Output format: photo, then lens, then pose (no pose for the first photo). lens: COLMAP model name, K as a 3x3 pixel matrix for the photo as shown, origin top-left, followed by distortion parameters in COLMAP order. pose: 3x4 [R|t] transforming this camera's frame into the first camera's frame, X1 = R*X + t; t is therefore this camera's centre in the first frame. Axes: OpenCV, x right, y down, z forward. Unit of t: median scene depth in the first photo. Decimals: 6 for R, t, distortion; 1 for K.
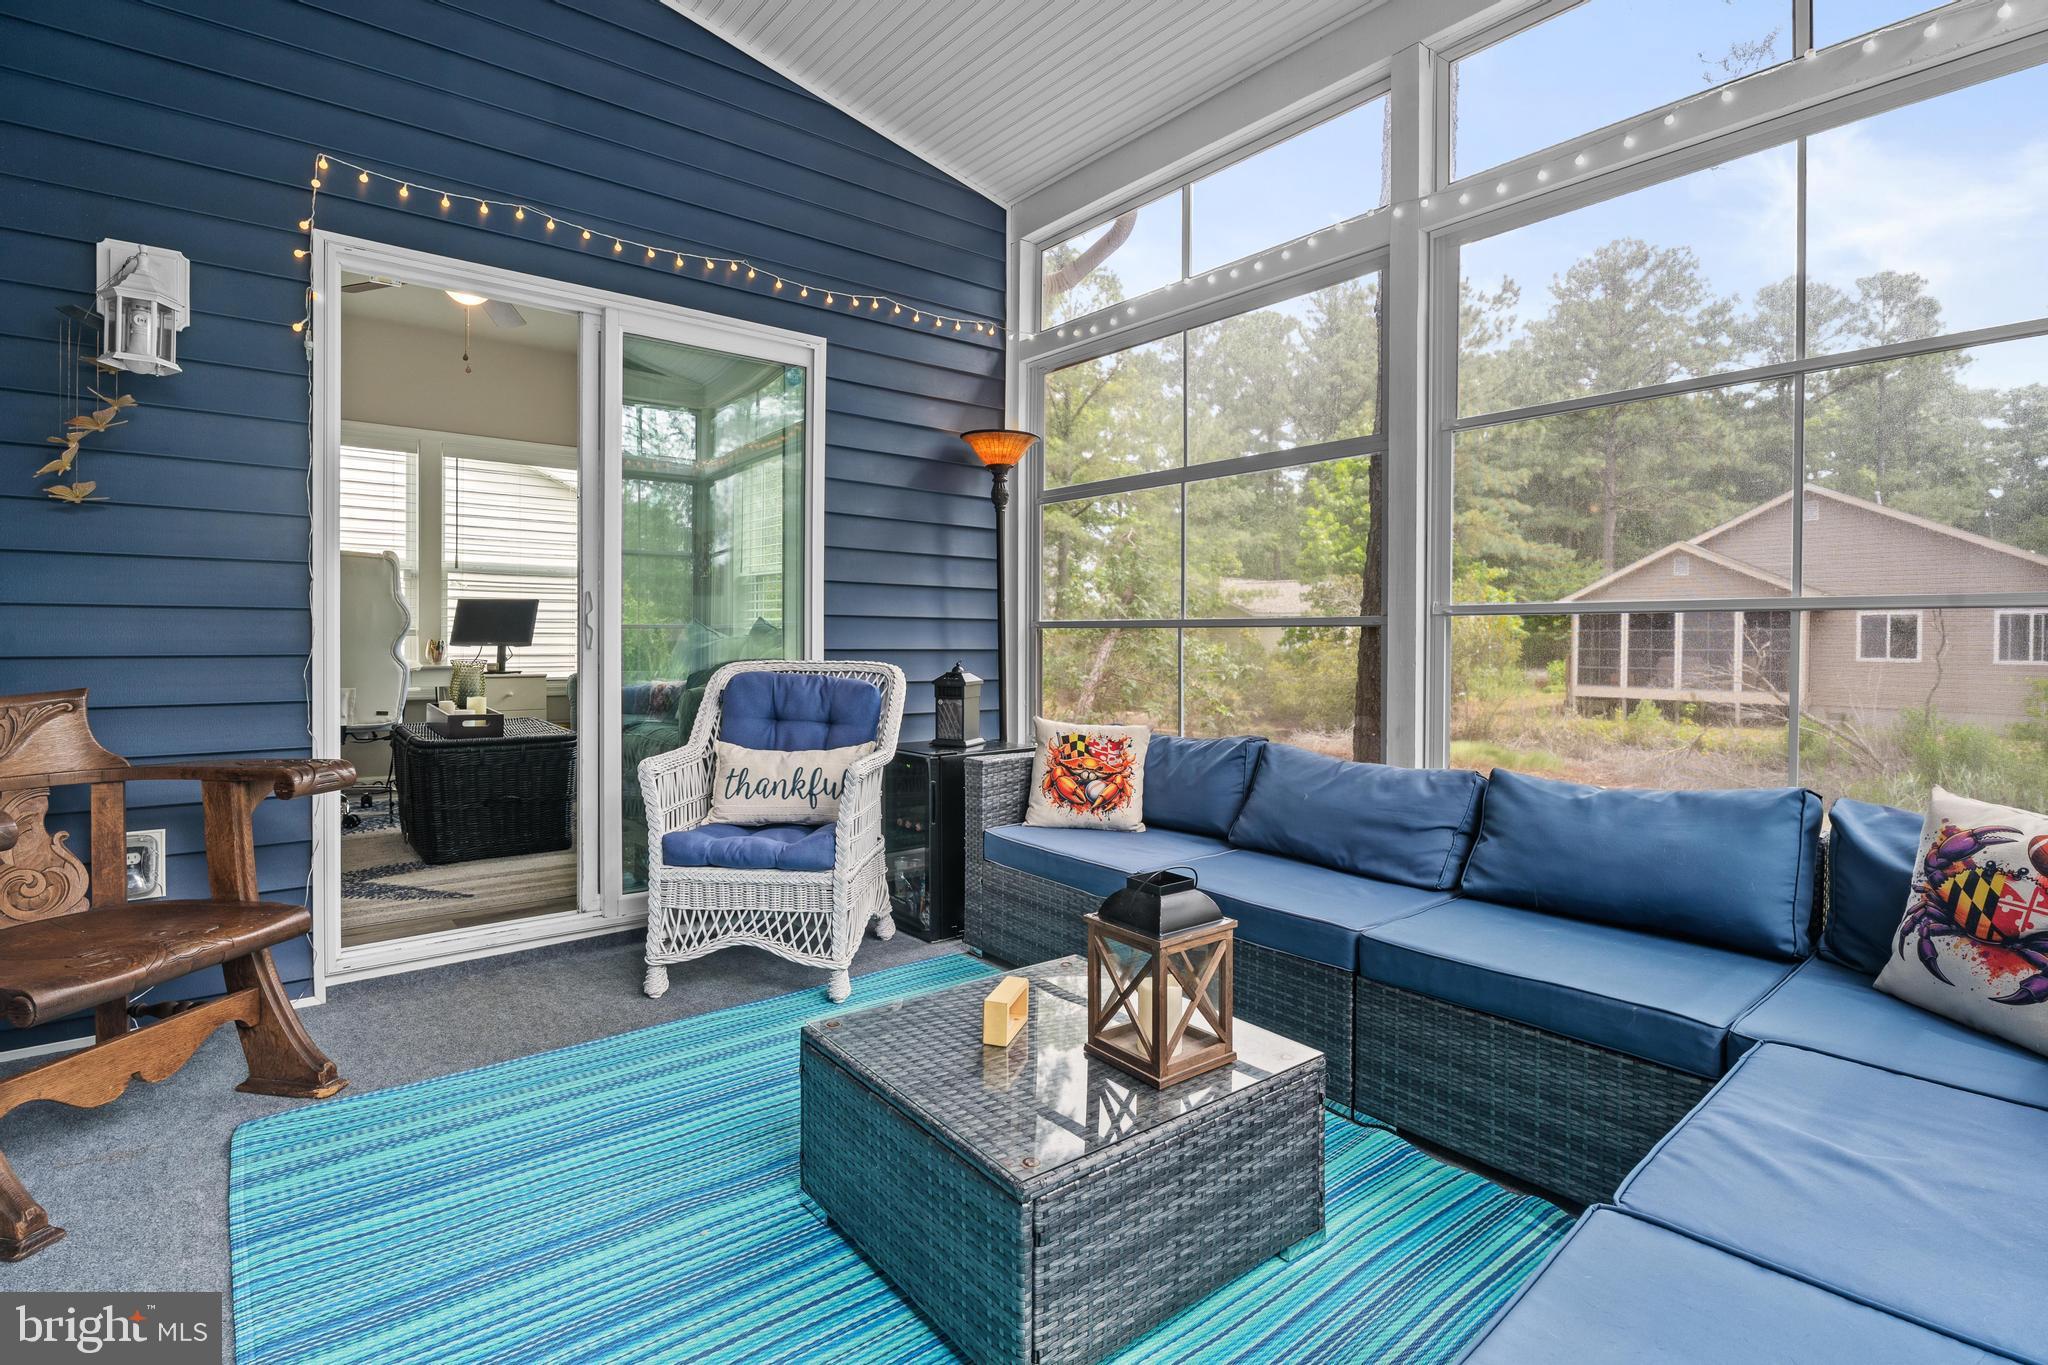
lens RADIAL K [[971.2, 0, 1025.2], [0, 971.2, 644.7], [0, 0, 1]] dist [-0.019000, 0.000263]
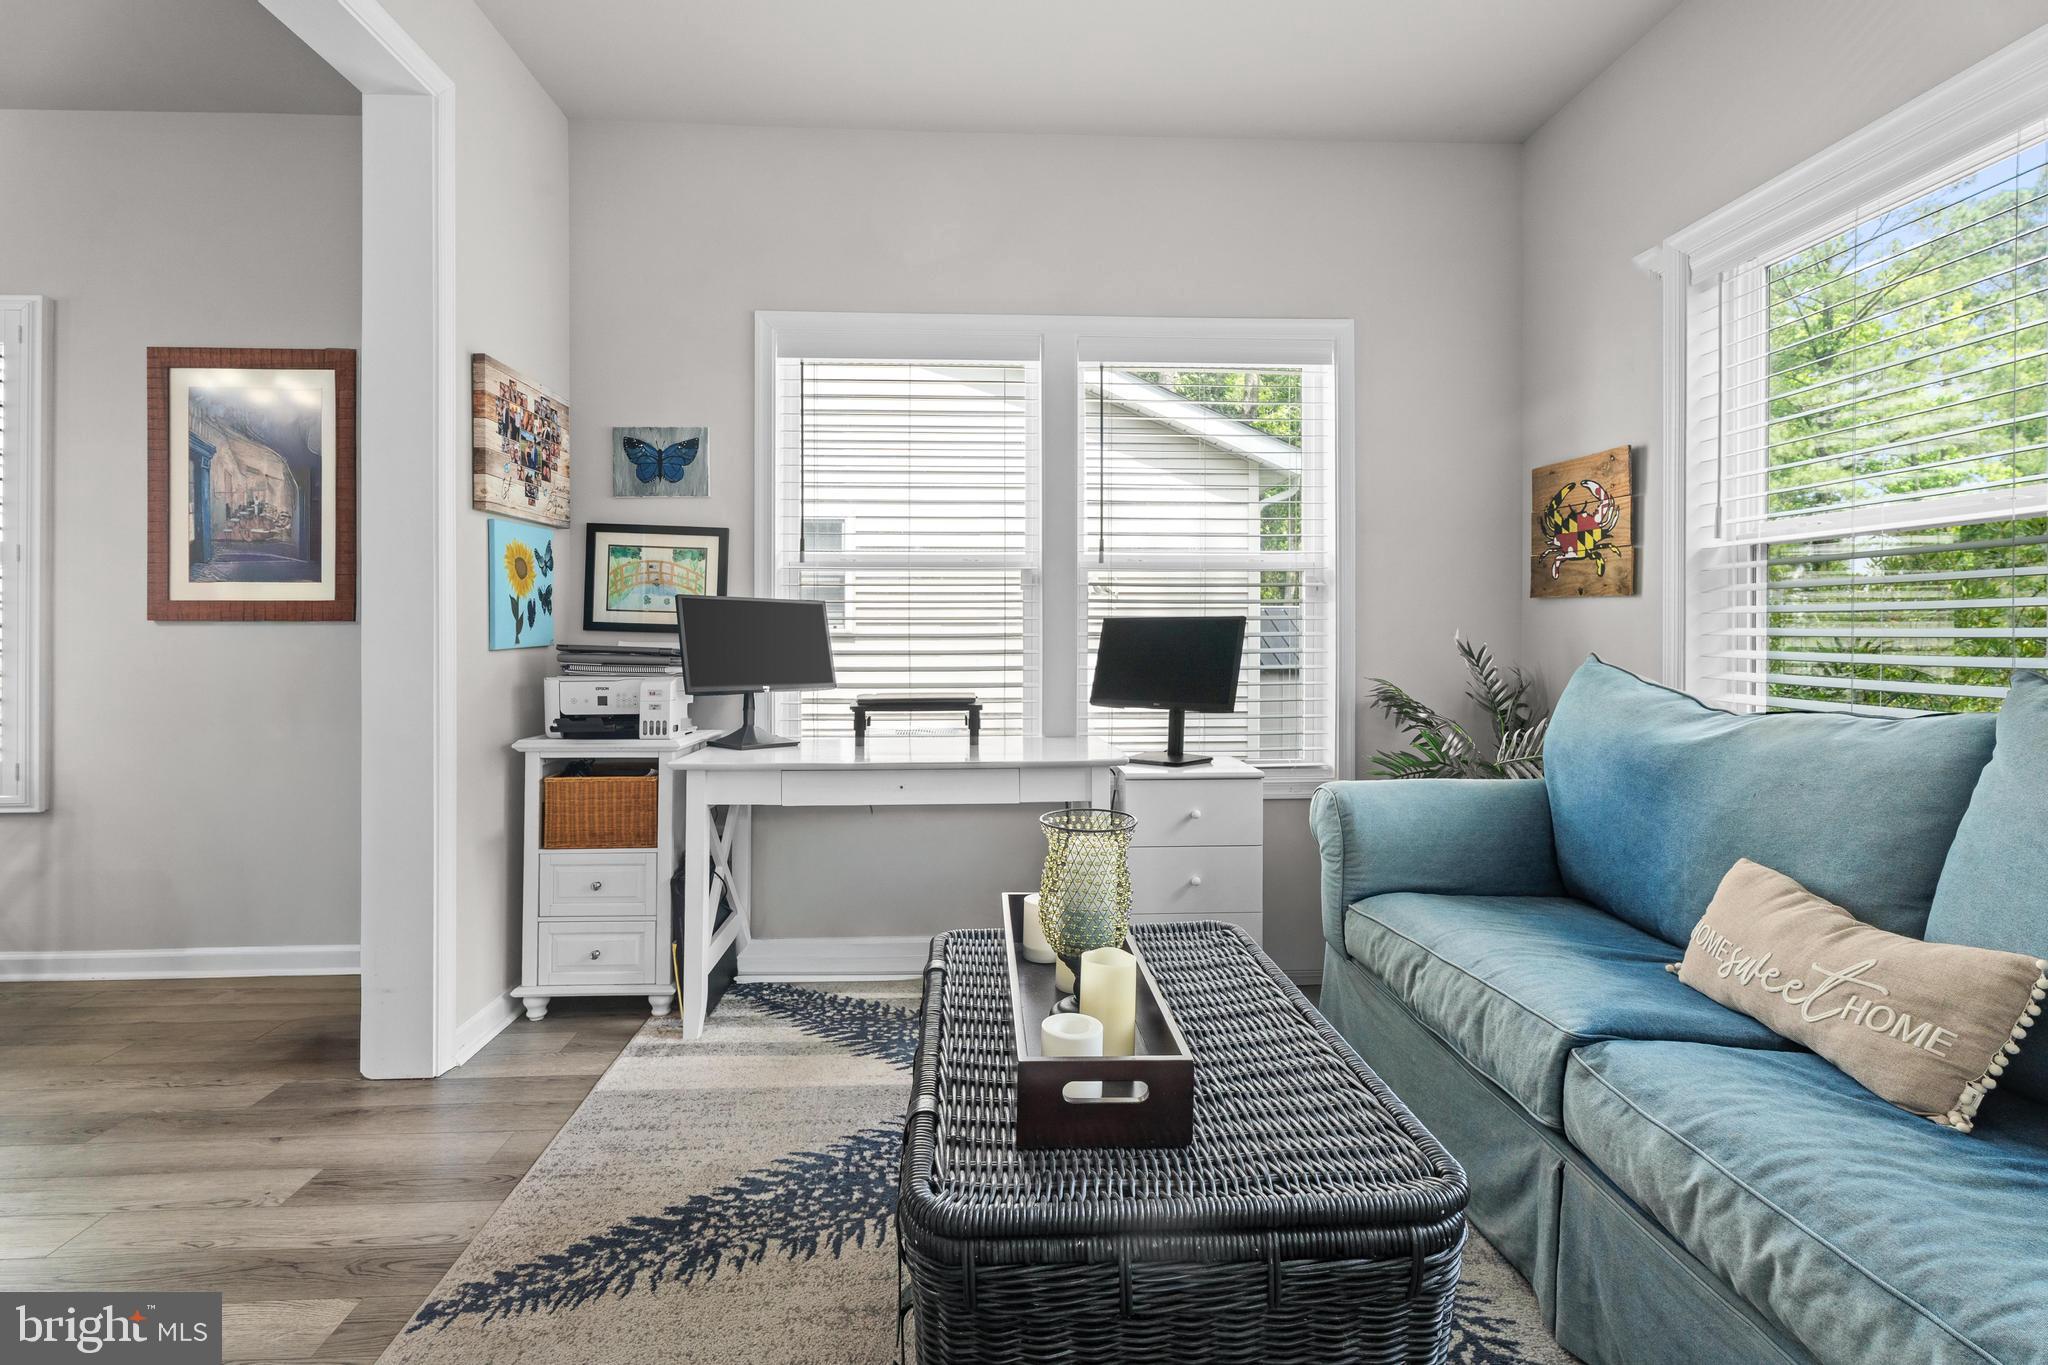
lens RADIAL K [[925.0, 0, 1020.4], [0, 925.0, 643.1], [0, 0, 1]] dist [-0.000217, 0.000312]
pose [[0.808301, -0.002464, -0.588765, -0.613221], [0.003112, 0.999995, 0.000087, -0.064297], [0.588762, -0.001903, 0.808304, 1.065554]]
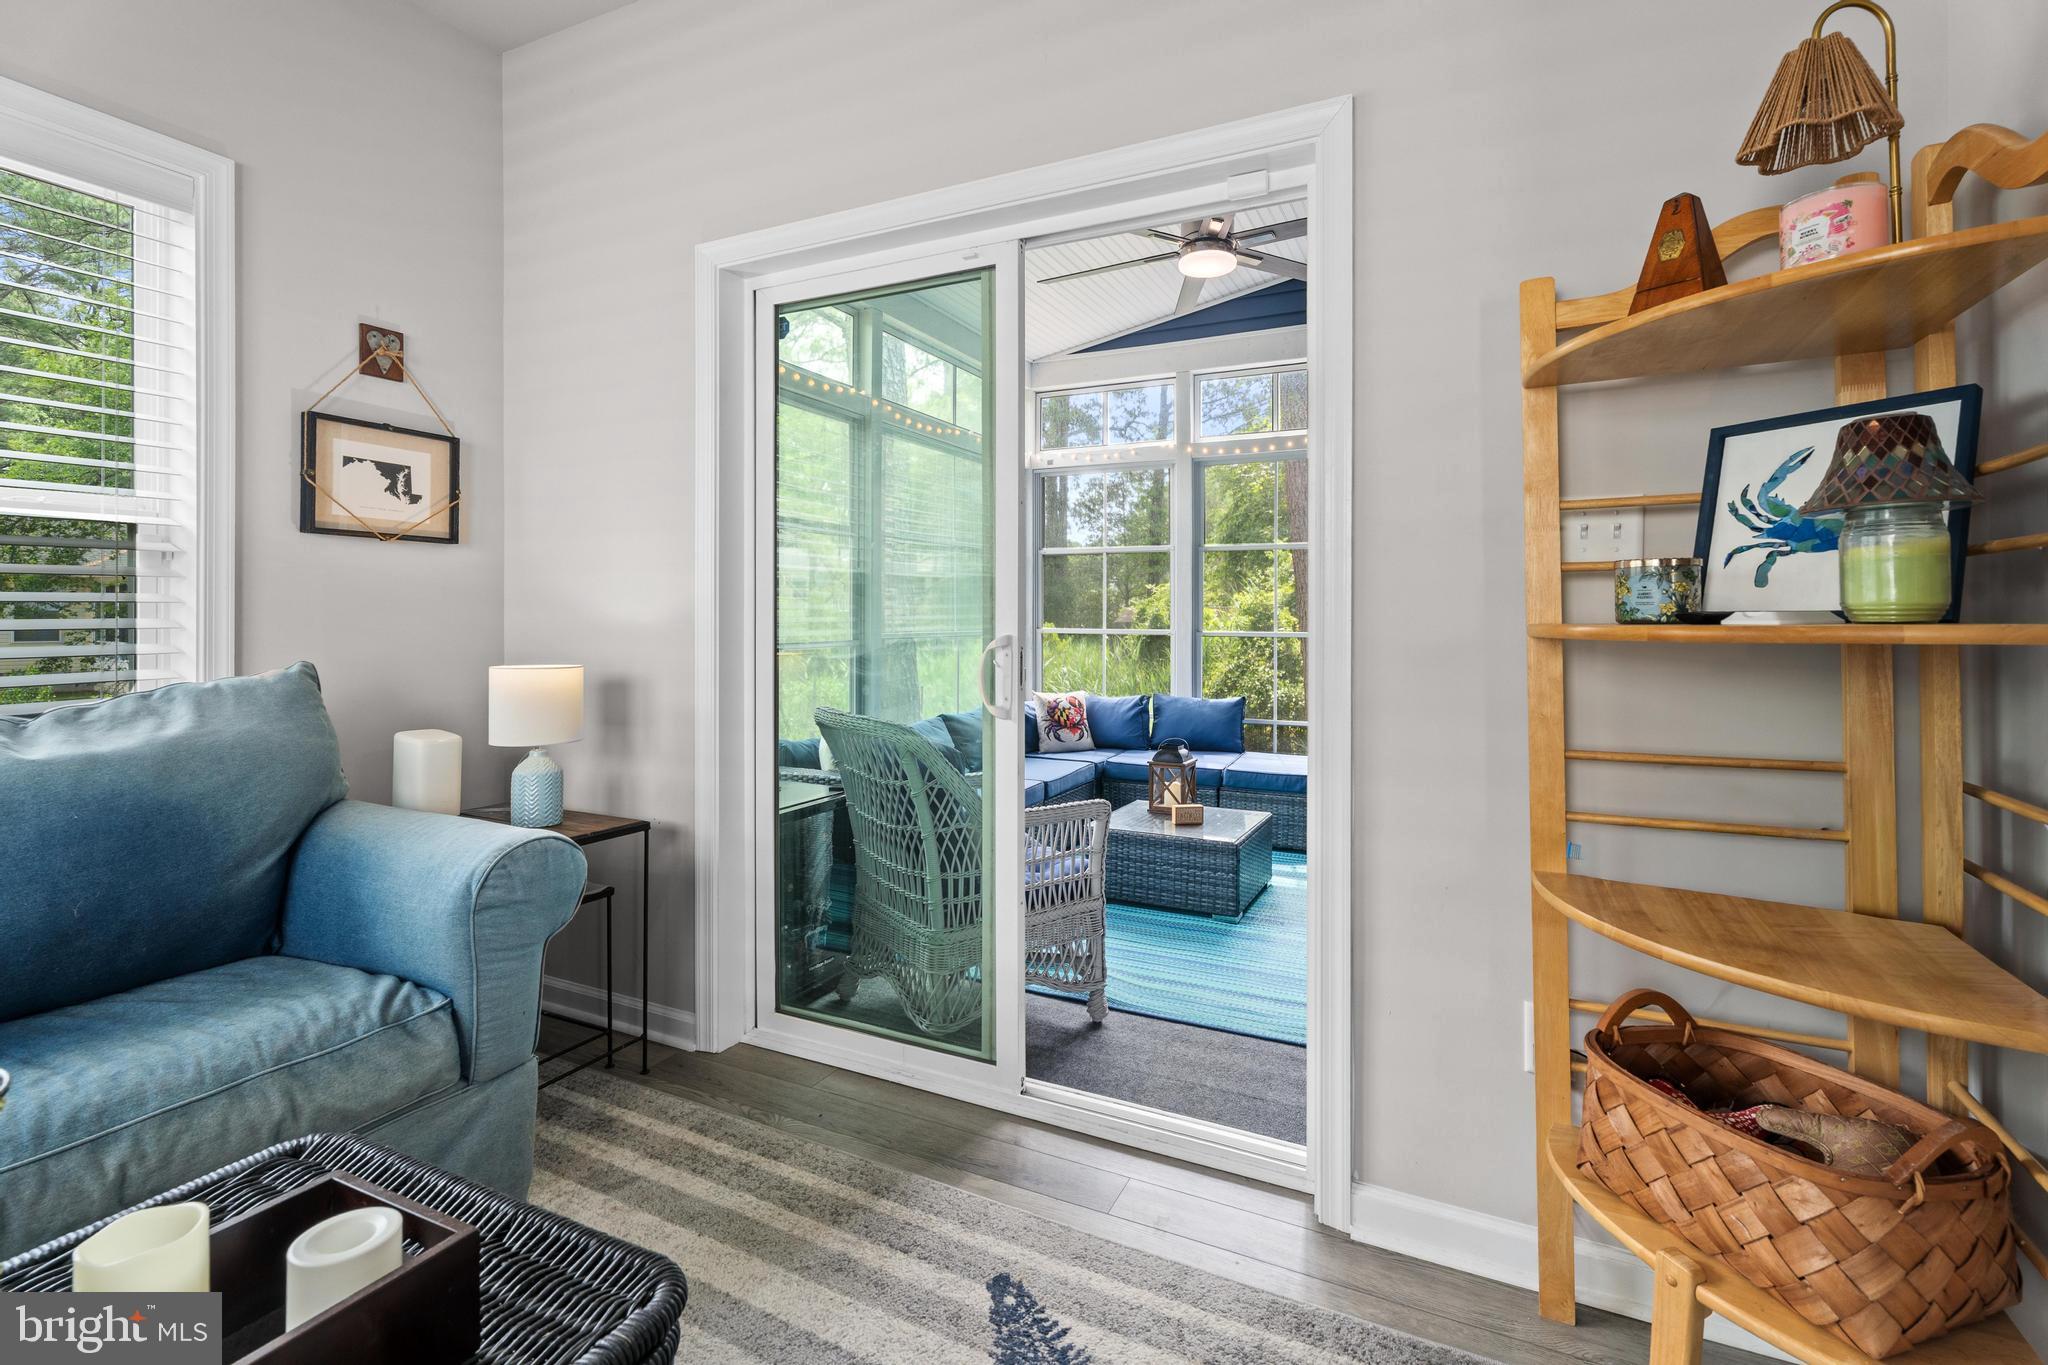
lens RADIAL K [[937.1, 0, 1026.3], [0, 937.1, 618.5], [0, 0, 1]] dist [-0.000876, 0.000890]
pose [[-0.420034, -0.009727, 0.907456, -1.104125], [-0.000180, 0.999943, 0.010635, -0.077146], [-0.907508, 0.004303, -0.420012, 1.311810]]
